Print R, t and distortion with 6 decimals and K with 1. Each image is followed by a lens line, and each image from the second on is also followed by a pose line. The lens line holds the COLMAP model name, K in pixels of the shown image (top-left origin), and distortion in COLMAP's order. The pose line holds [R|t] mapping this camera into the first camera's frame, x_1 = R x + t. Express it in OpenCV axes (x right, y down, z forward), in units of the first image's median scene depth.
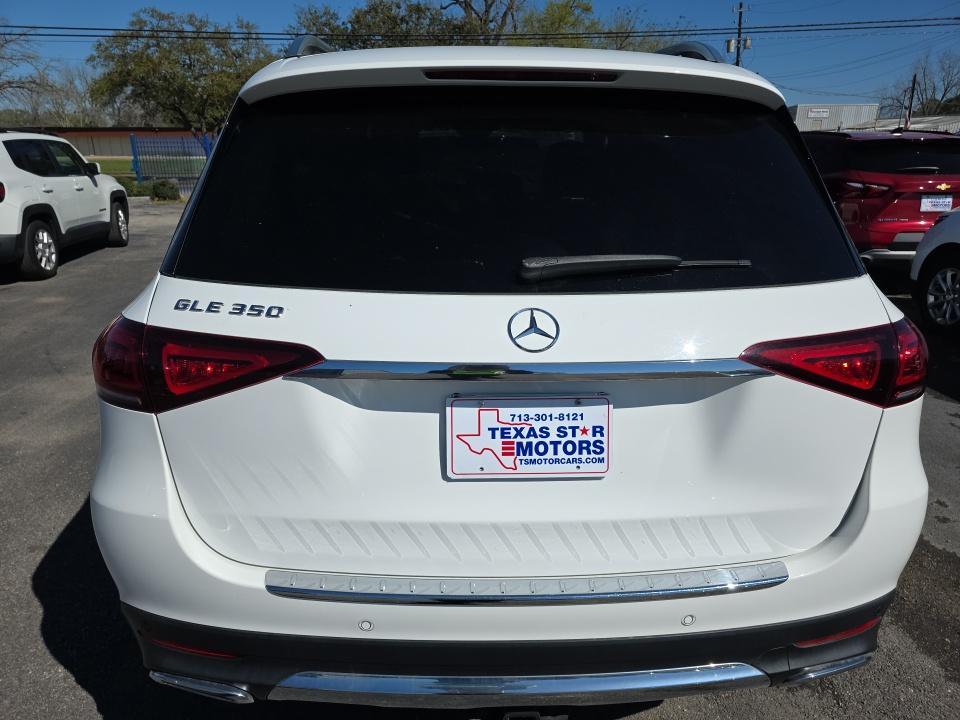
lens RADIAL K [[651.3, 0, 480.0], [0, 651.3, 360.0], [0, 0, 1]] dist [0.040760, -0.040363]
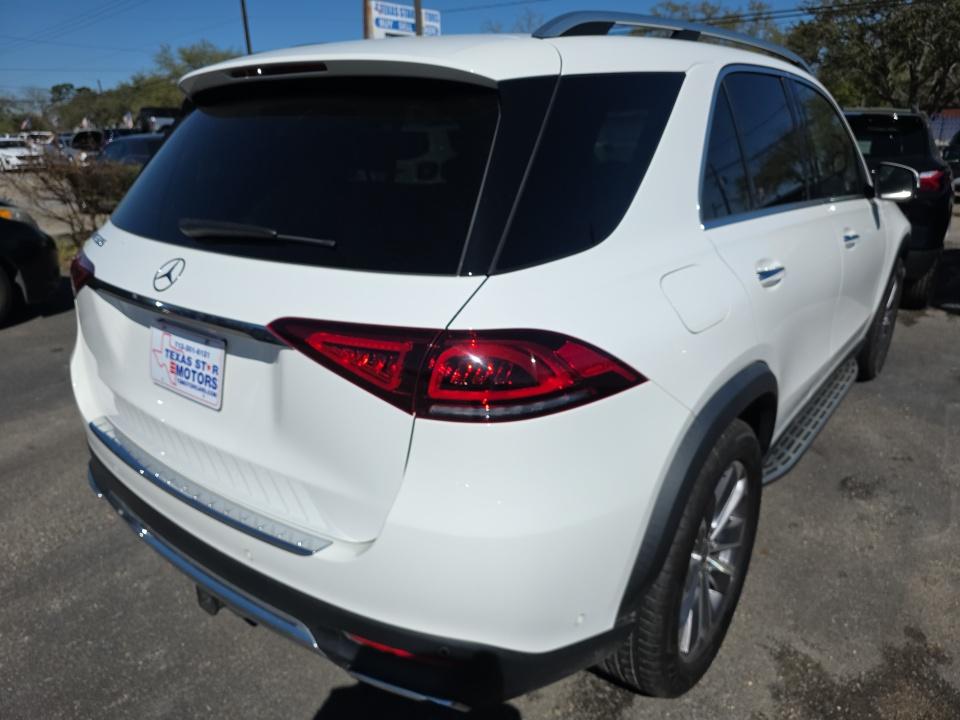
lens RADIAL K [[651.3, 0, 480.0], [0, 651.3, 360.0], [0, 0, 1]] dist [0.040760, -0.040363]
pose [[0.761746, 0.203829, -0.614976, 1.284210], [-0.191427, 0.977650, 0.086922, -0.106121], [0.618949, 0.051510, 0.783740, 0.358349]]
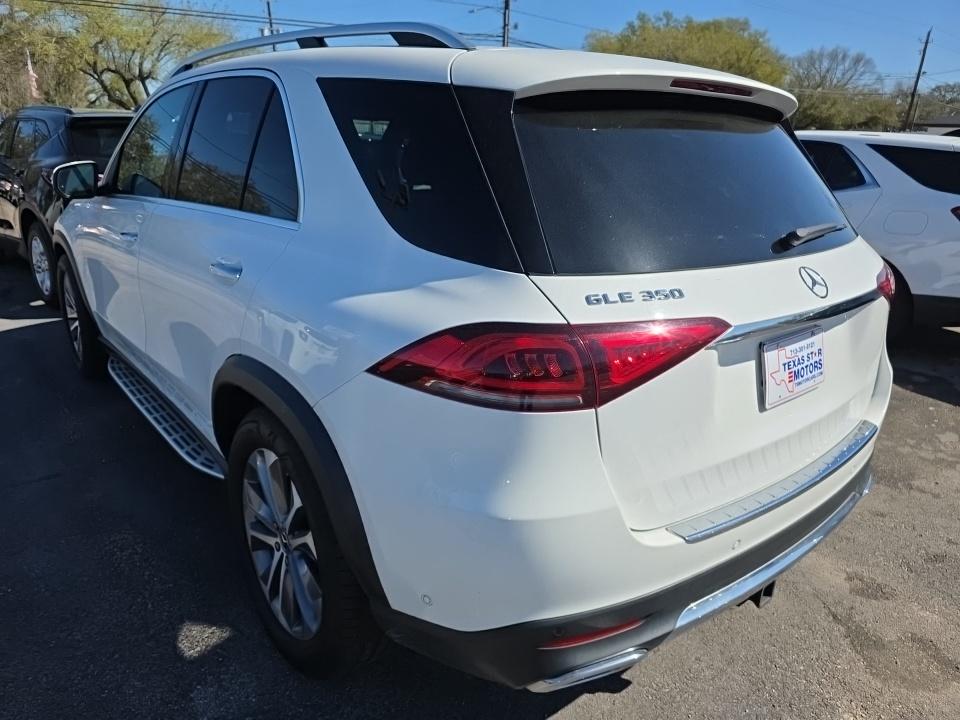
lens RADIAL K [[651.3, 0, 480.0], [0, 651.3, 360.0], [0, 0, 1]] dist [0.040760, -0.040363]
pose [[0.794553, -0.175443, 0.581297, -1.204687], [0.165728, 0.983659, 0.070354, -0.093213], [-0.584141, 0.040437, 0.810645, 0.291128]]
